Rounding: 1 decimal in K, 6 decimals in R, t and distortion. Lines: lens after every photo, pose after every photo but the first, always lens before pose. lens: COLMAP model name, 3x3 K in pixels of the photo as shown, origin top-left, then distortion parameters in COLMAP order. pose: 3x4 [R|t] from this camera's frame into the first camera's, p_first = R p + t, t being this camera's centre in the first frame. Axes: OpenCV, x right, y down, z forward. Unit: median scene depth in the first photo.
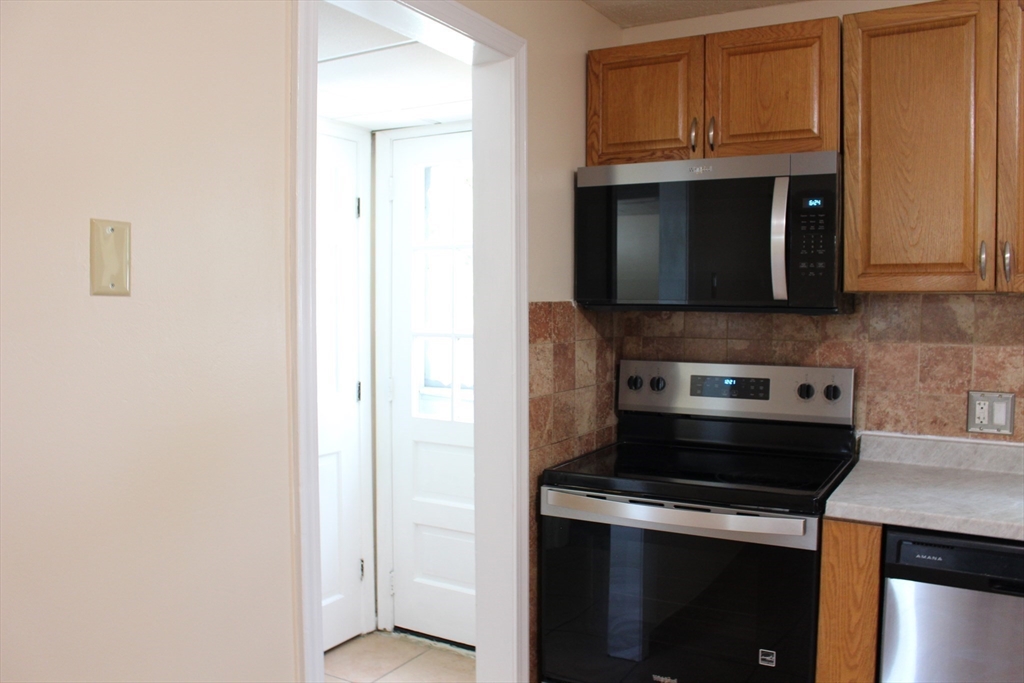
lens RADIAL K [[850.0, 0, 506.6], [0, 850.0, 344.4], [0, 0, 1]] dist [-0.146677, 0.108179]
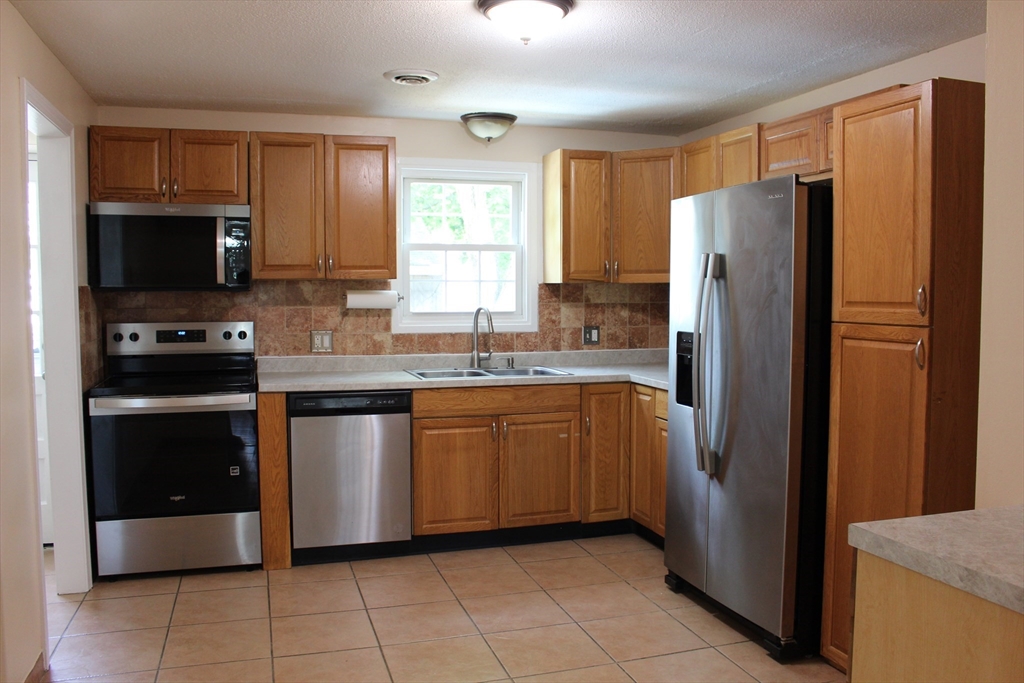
lens RADIAL K [[850.0, 0, 510.2], [0, 850.0, 338.7], [0, 0, 1]] dist [-0.146677, 0.108179]
pose [[0.677889, -0.046363, 0.733701, -0.558784], [0.038799, 0.998875, 0.027272, 0.039393], [-0.734140, 0.009979, 0.678925, -0.669381]]
